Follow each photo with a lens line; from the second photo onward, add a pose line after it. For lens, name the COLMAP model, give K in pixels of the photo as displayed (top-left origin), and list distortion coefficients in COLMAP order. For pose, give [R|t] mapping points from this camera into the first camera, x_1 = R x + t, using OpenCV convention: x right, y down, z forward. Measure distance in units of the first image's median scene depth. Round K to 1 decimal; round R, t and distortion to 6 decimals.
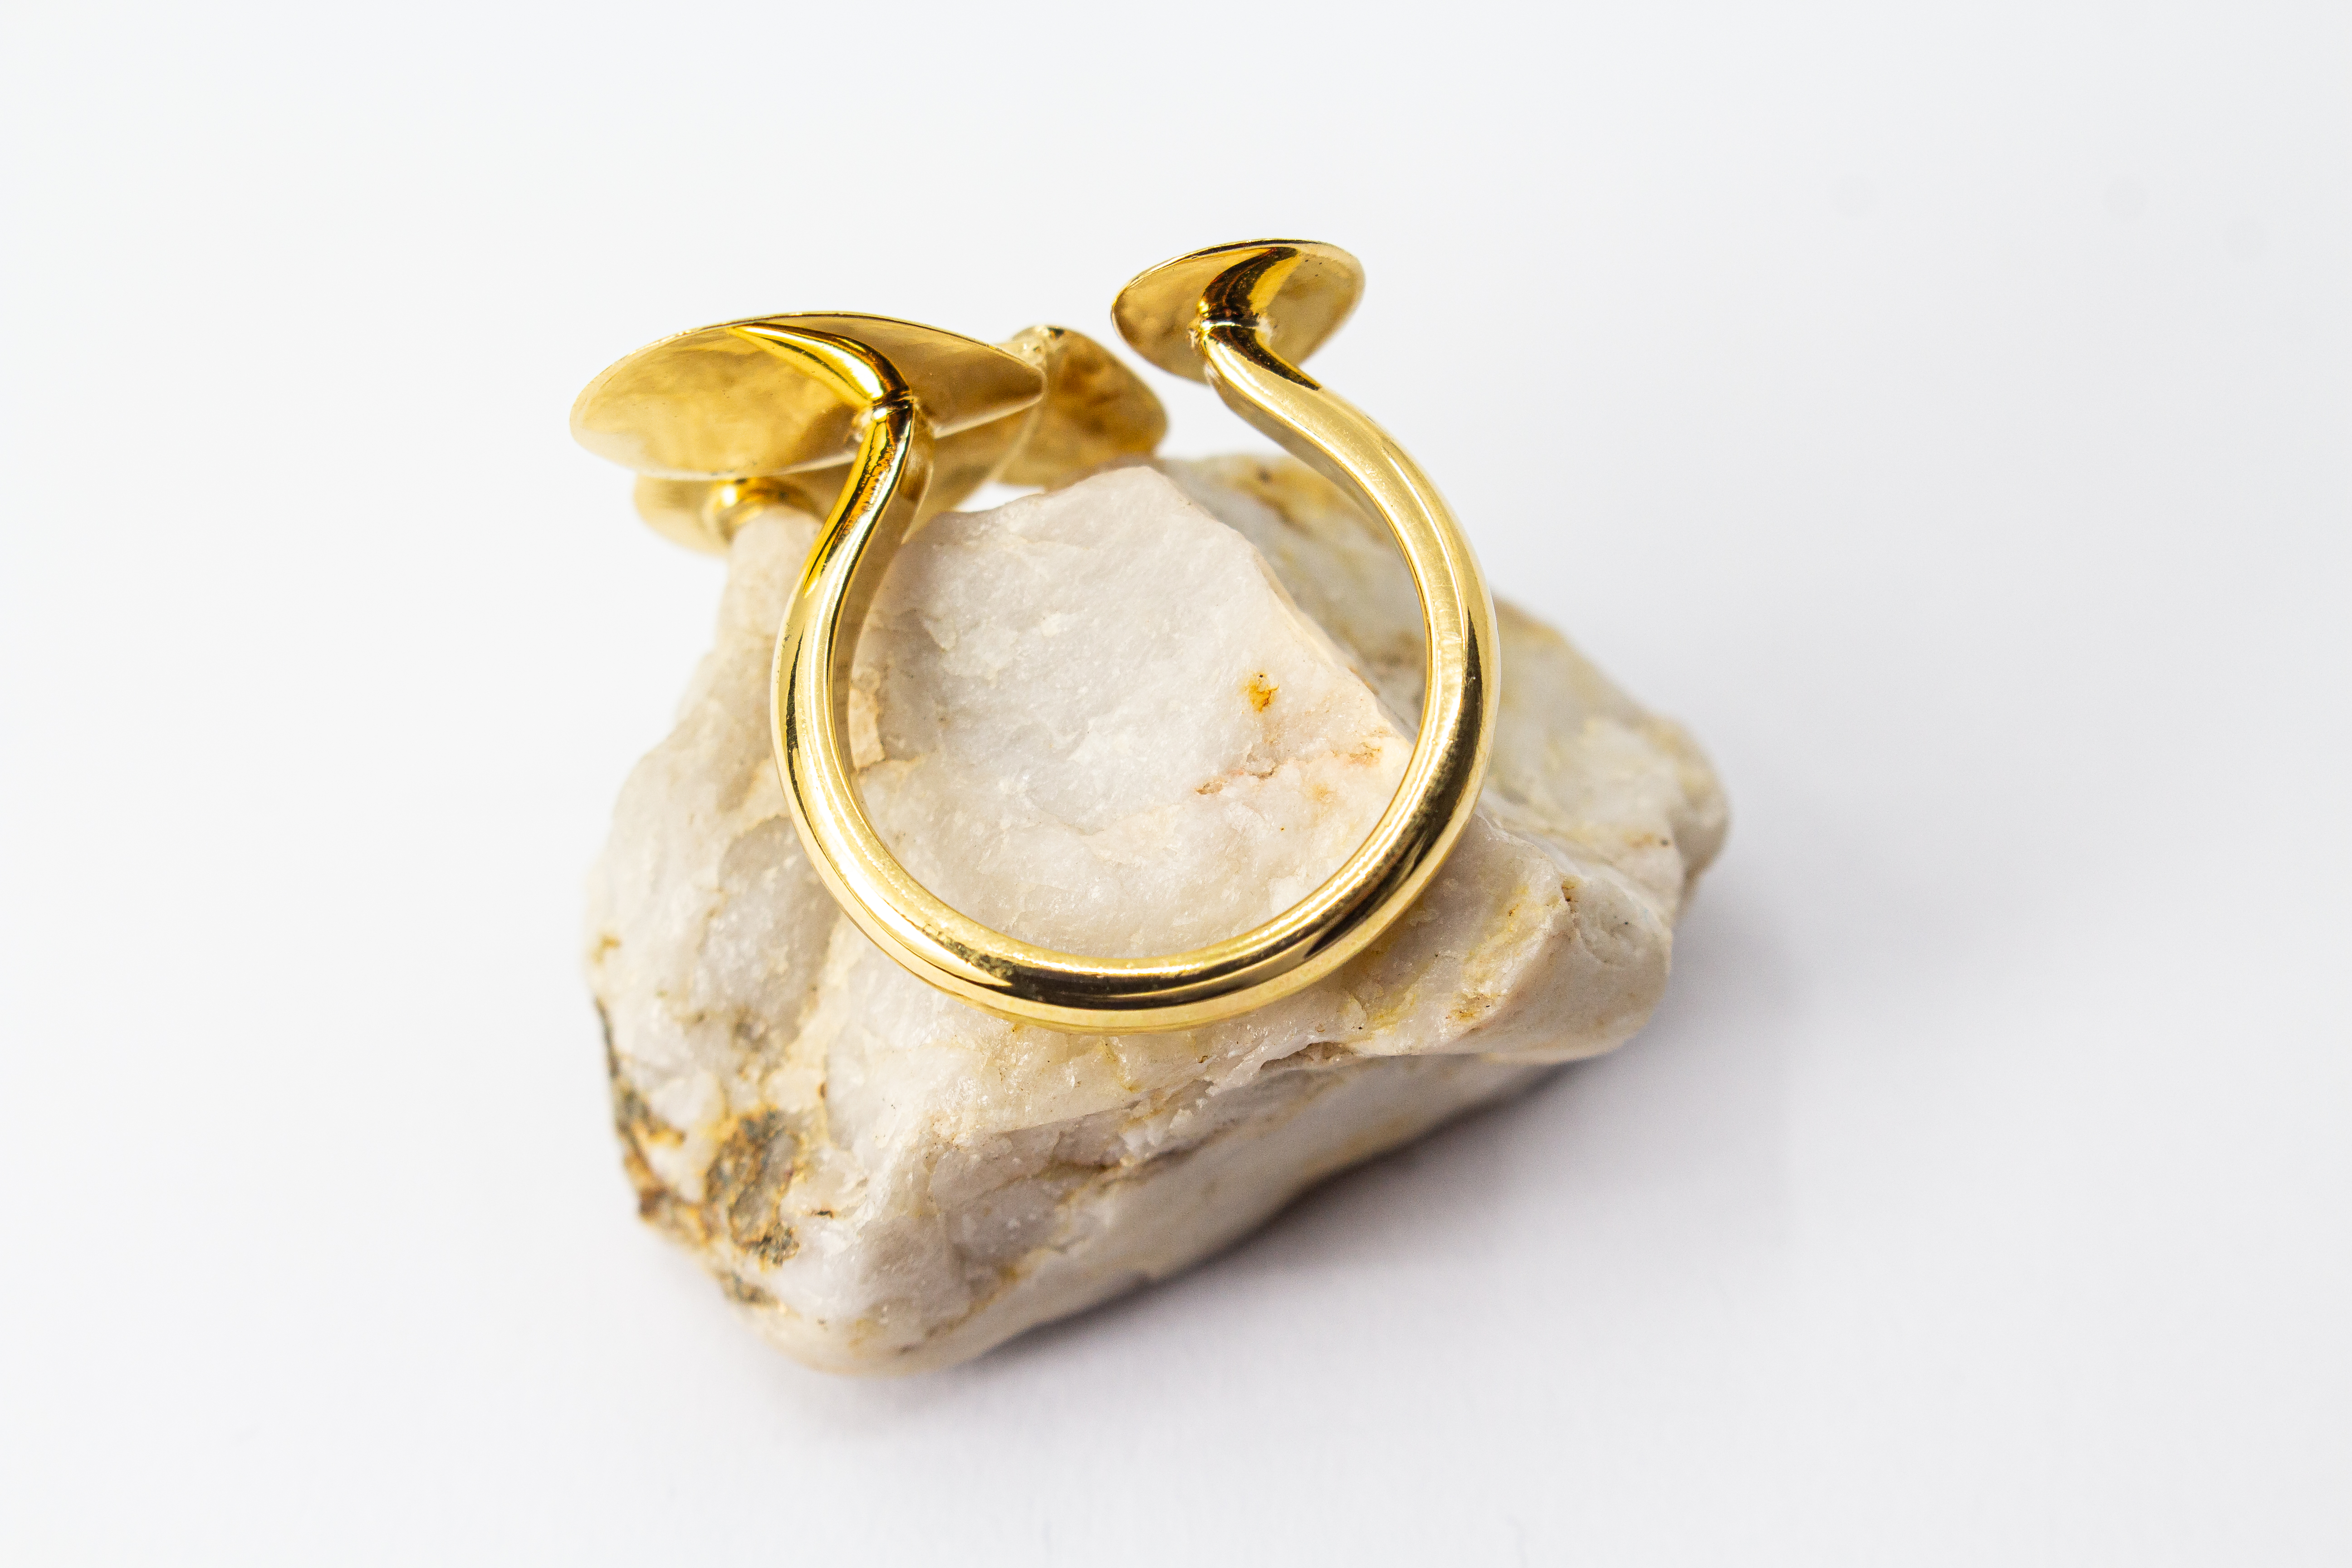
lens RADIAL K [[5124.0, 0, 1176.0], [0, 5124.0, 784.0], [0, 0, 1]] dist [-0.004932, 0.009382]
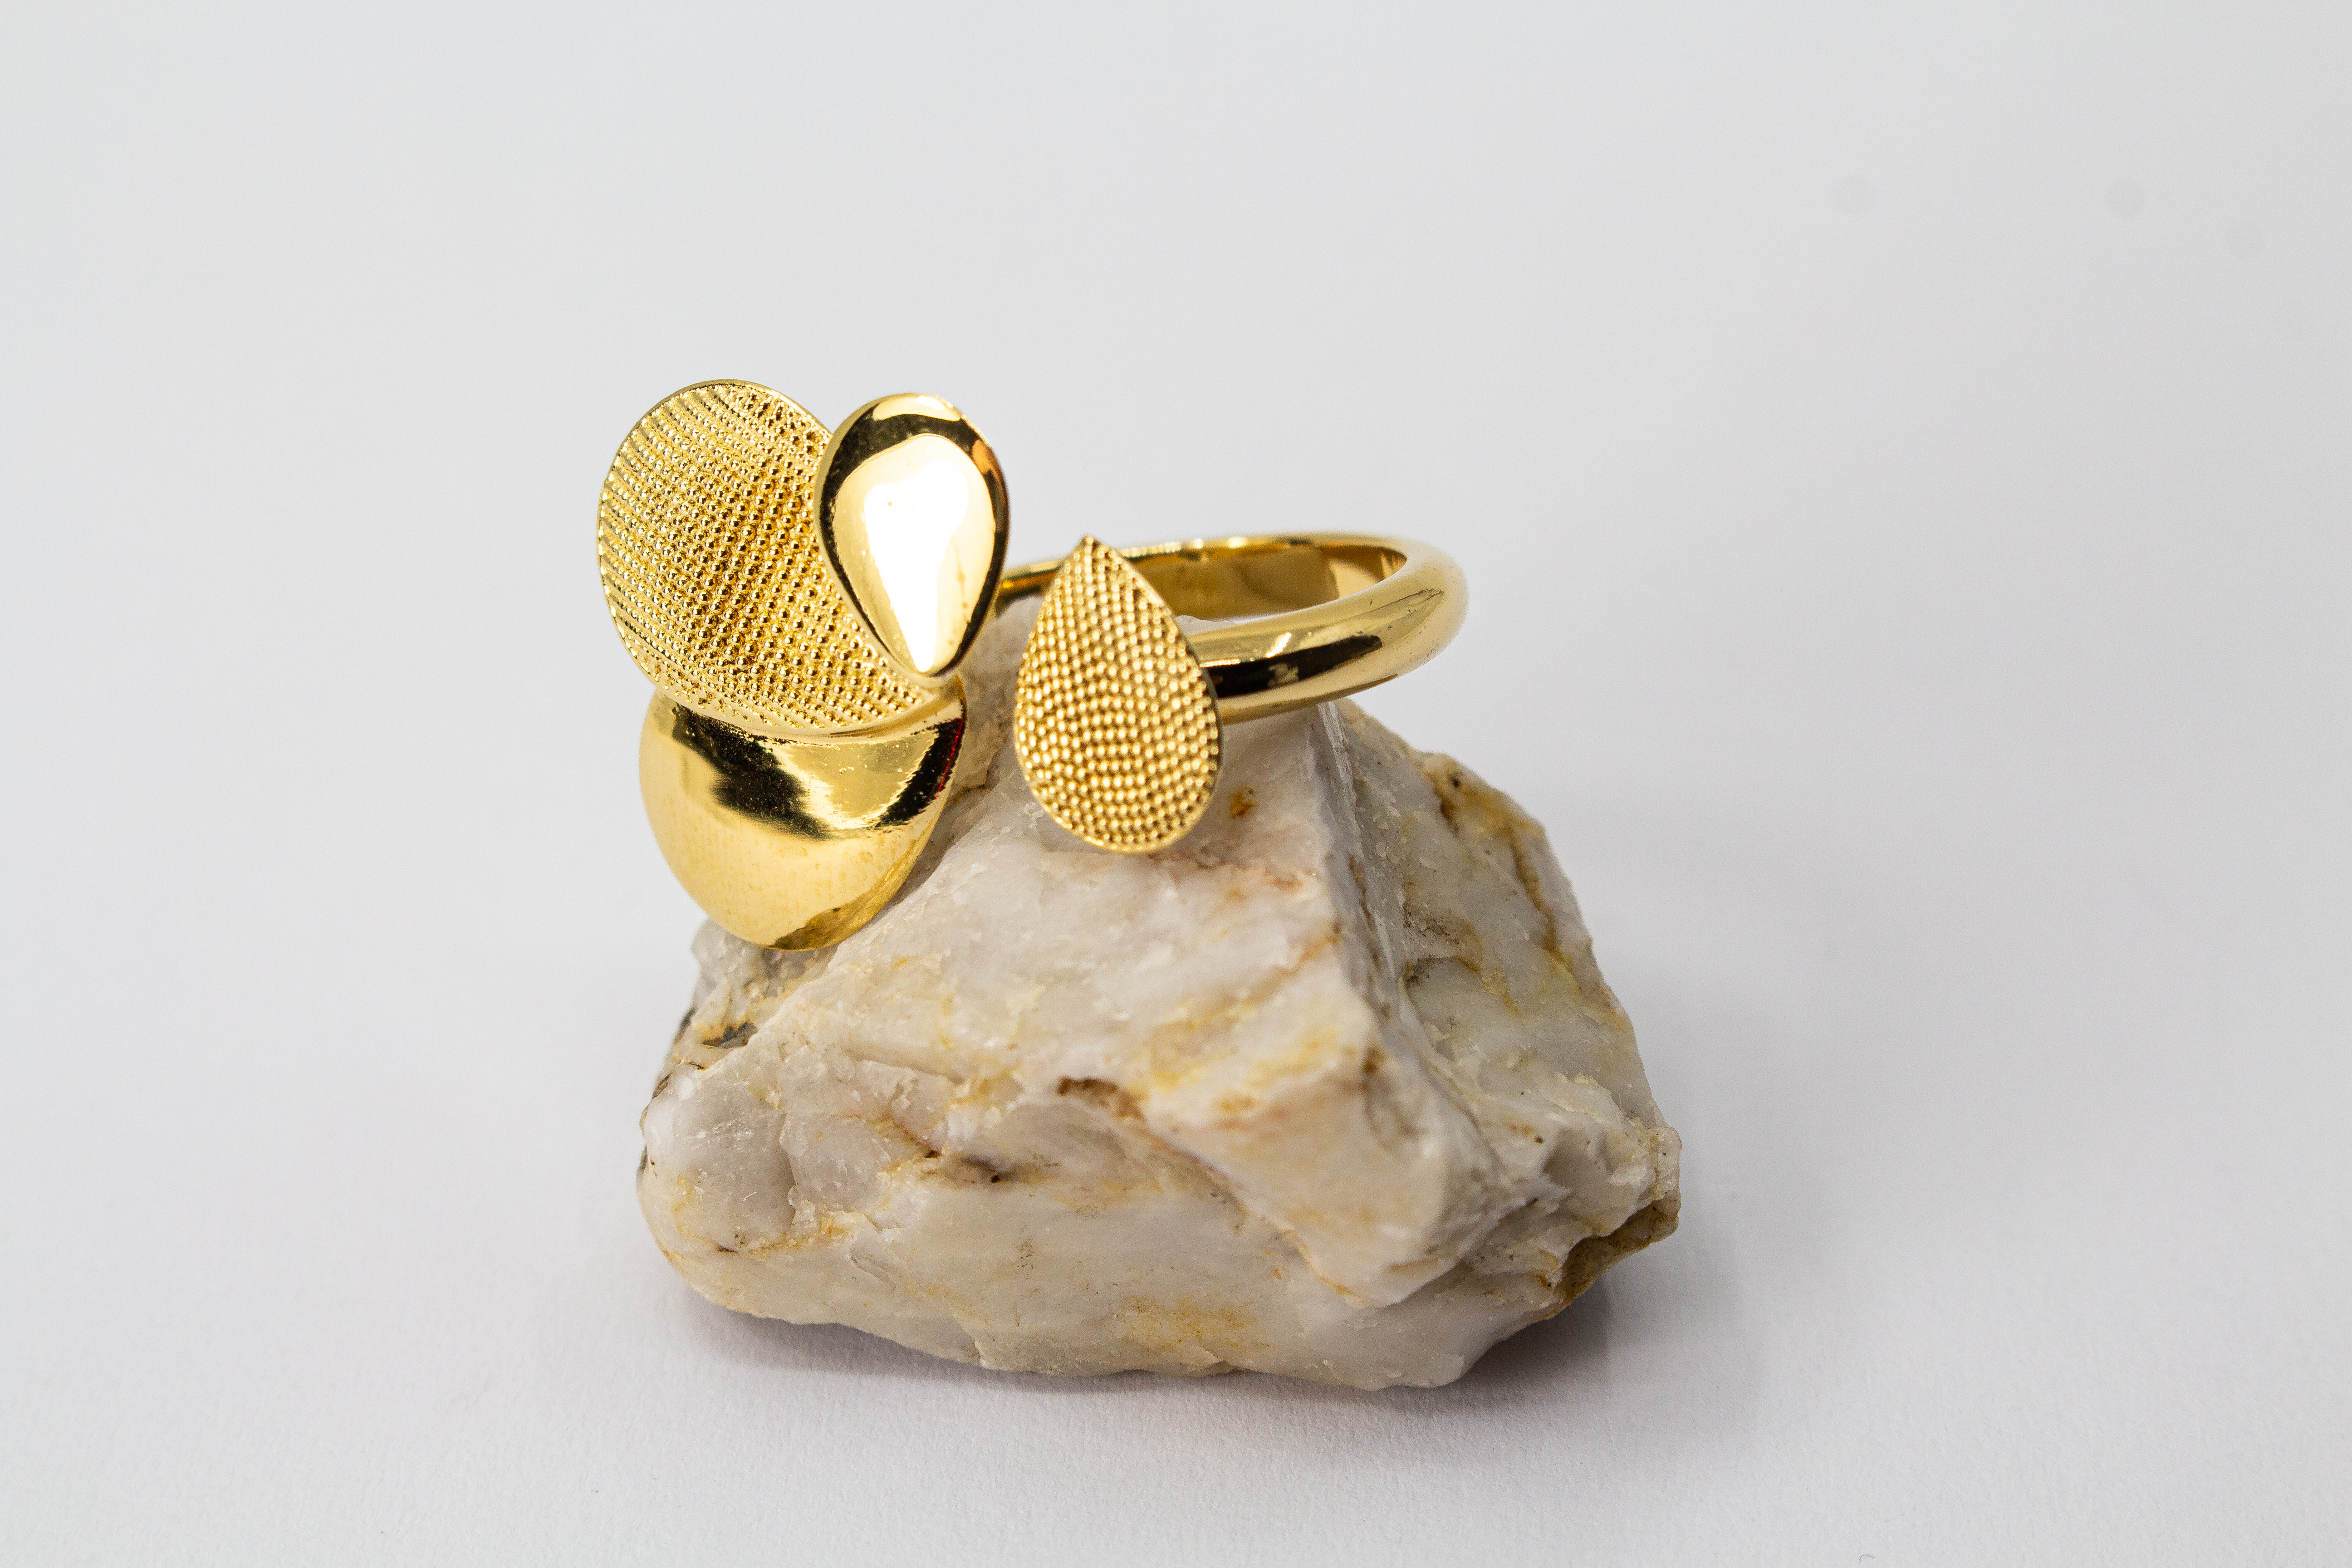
lens RADIAL K [[5124.0, 0, 1176.0], [0, 5124.0, 784.0], [0, 0, 1]] dist [-0.004932, 0.009382]
pose [[0.798201, 0.360794, -0.482392, 0.519892], [-0.515292, 0.823721, -0.236556, 0.239343], [0.312008, 0.437392, 0.843409, 0.069730]]
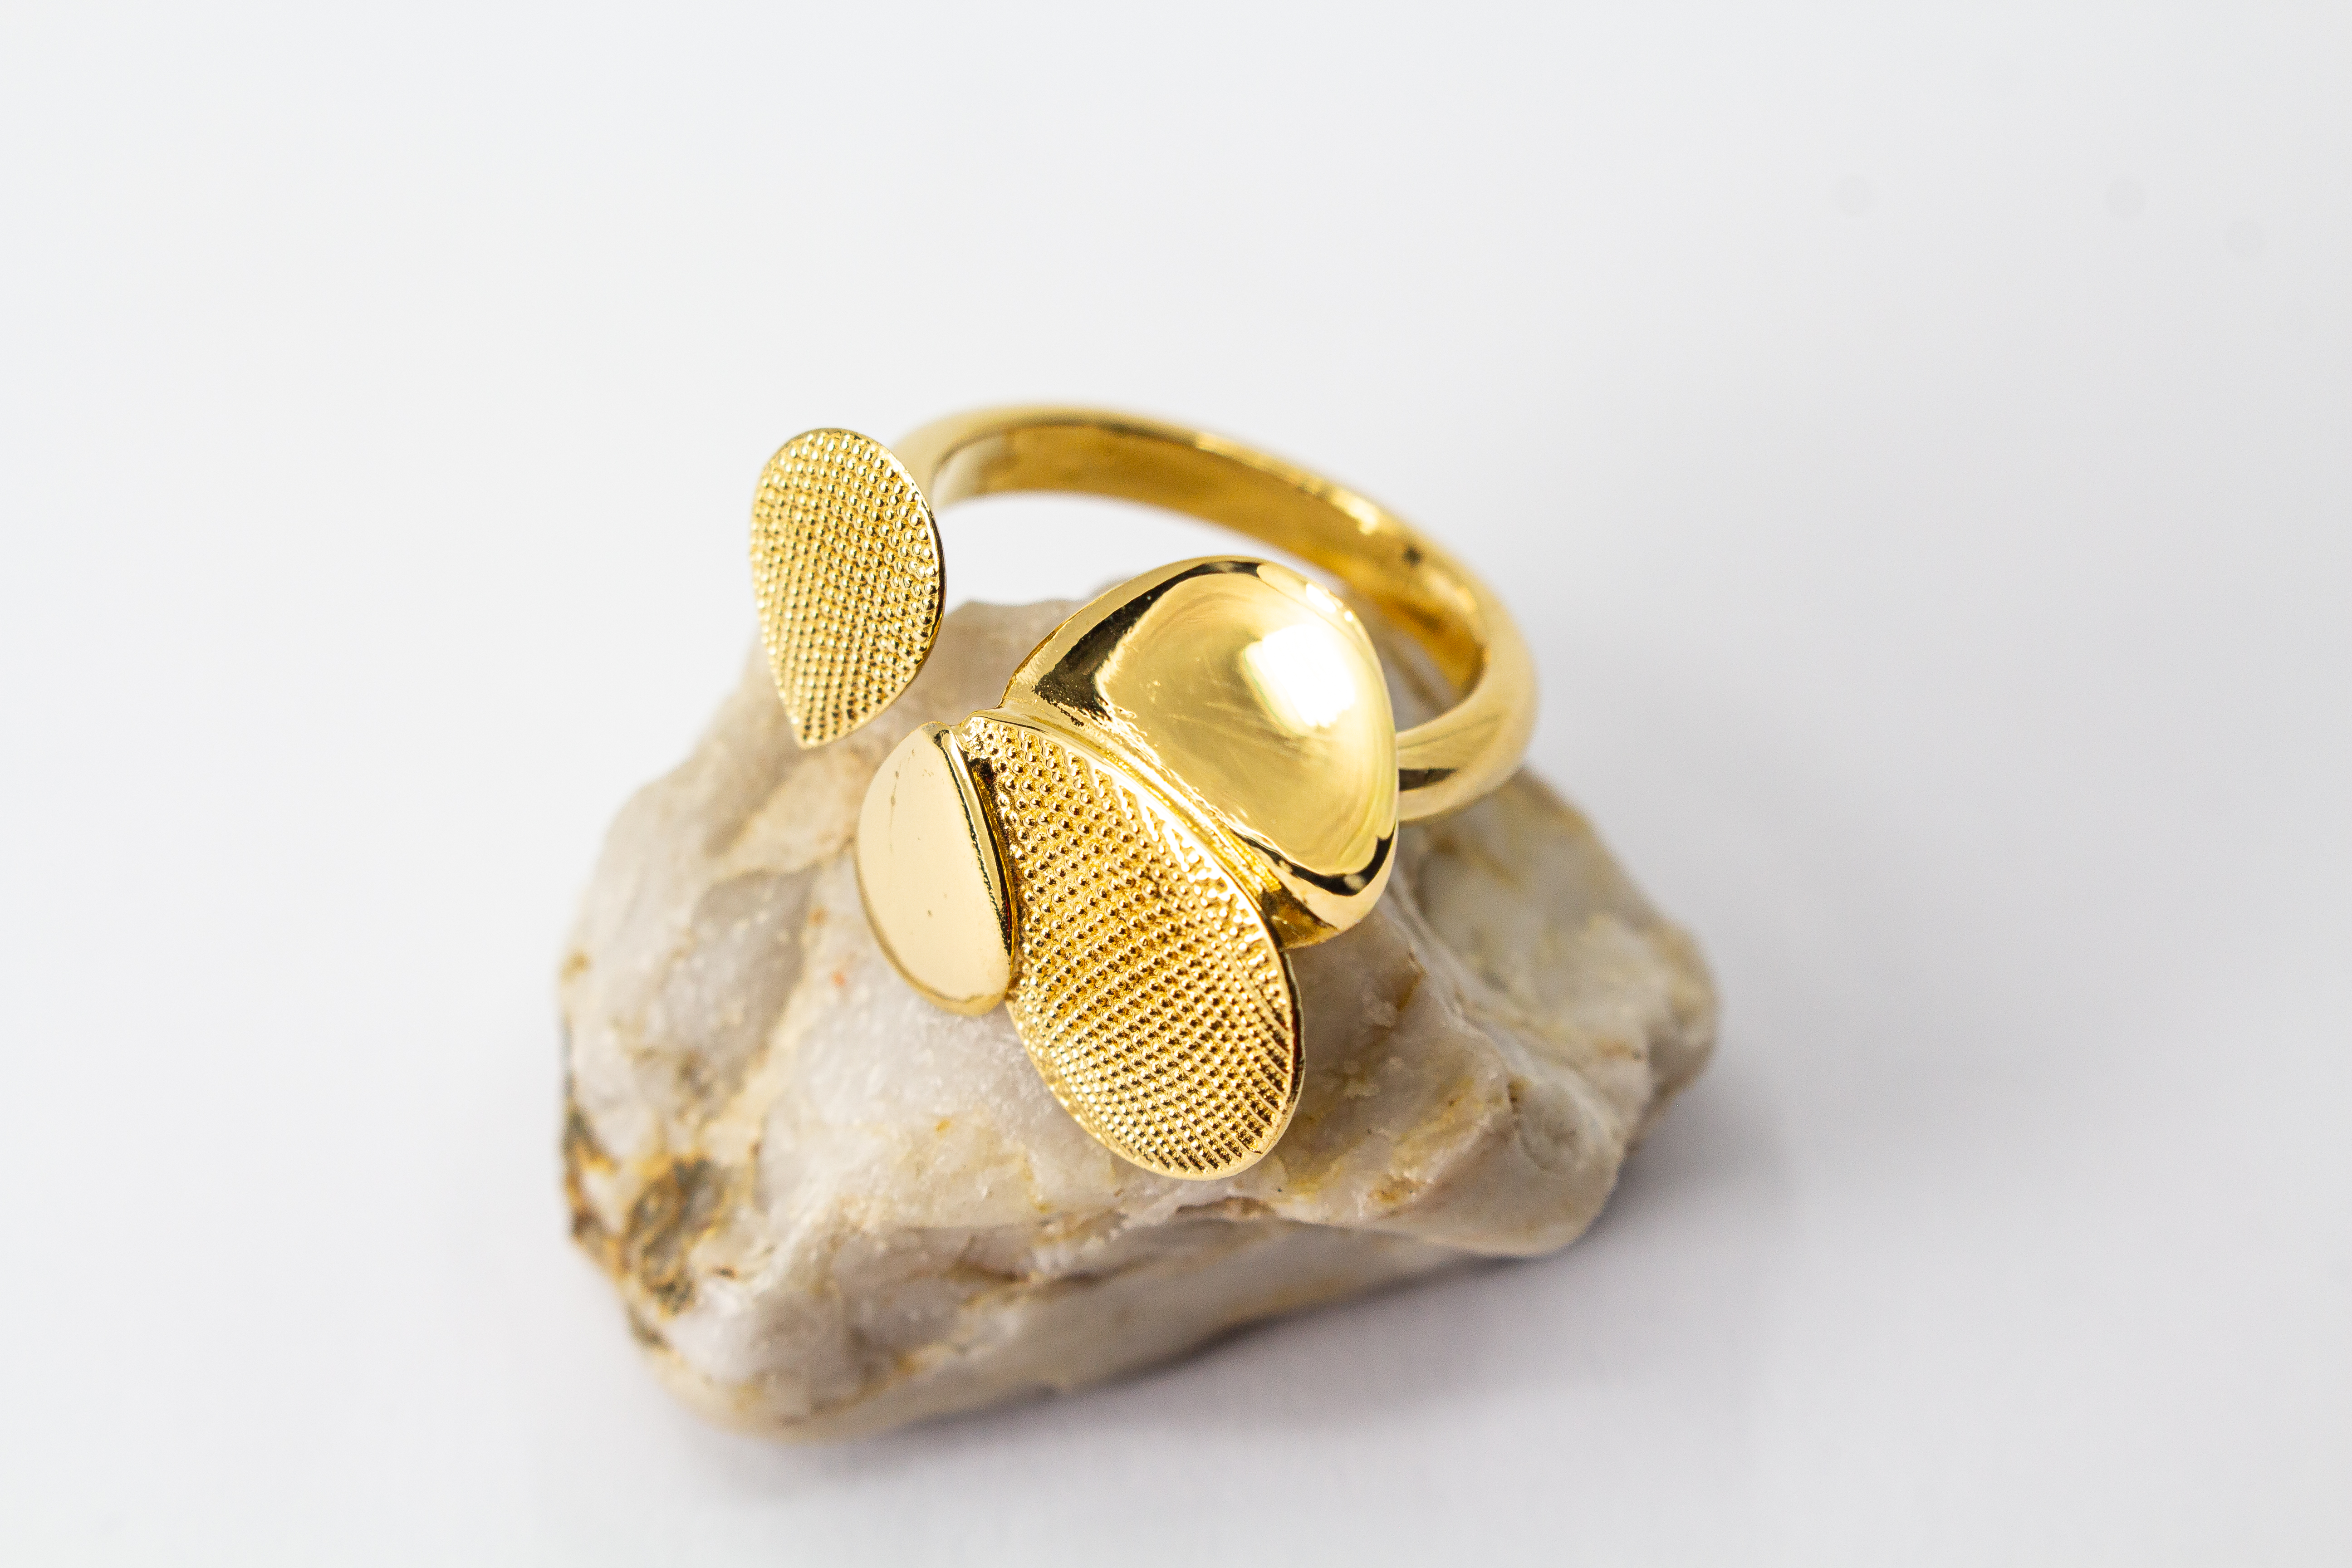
lens RADIAL K [[5124.0, 0, 1176.0], [0, 5124.0, 784.0], [0, 0, 1]] dist [-0.004932, 0.009382]
pose [[0.981585, 0.176312, -0.073520, 0.072778], [-0.176052, 0.984330, 0.010053, -0.034728], [0.074141, 0.003076, 0.997243, 0.012813]]
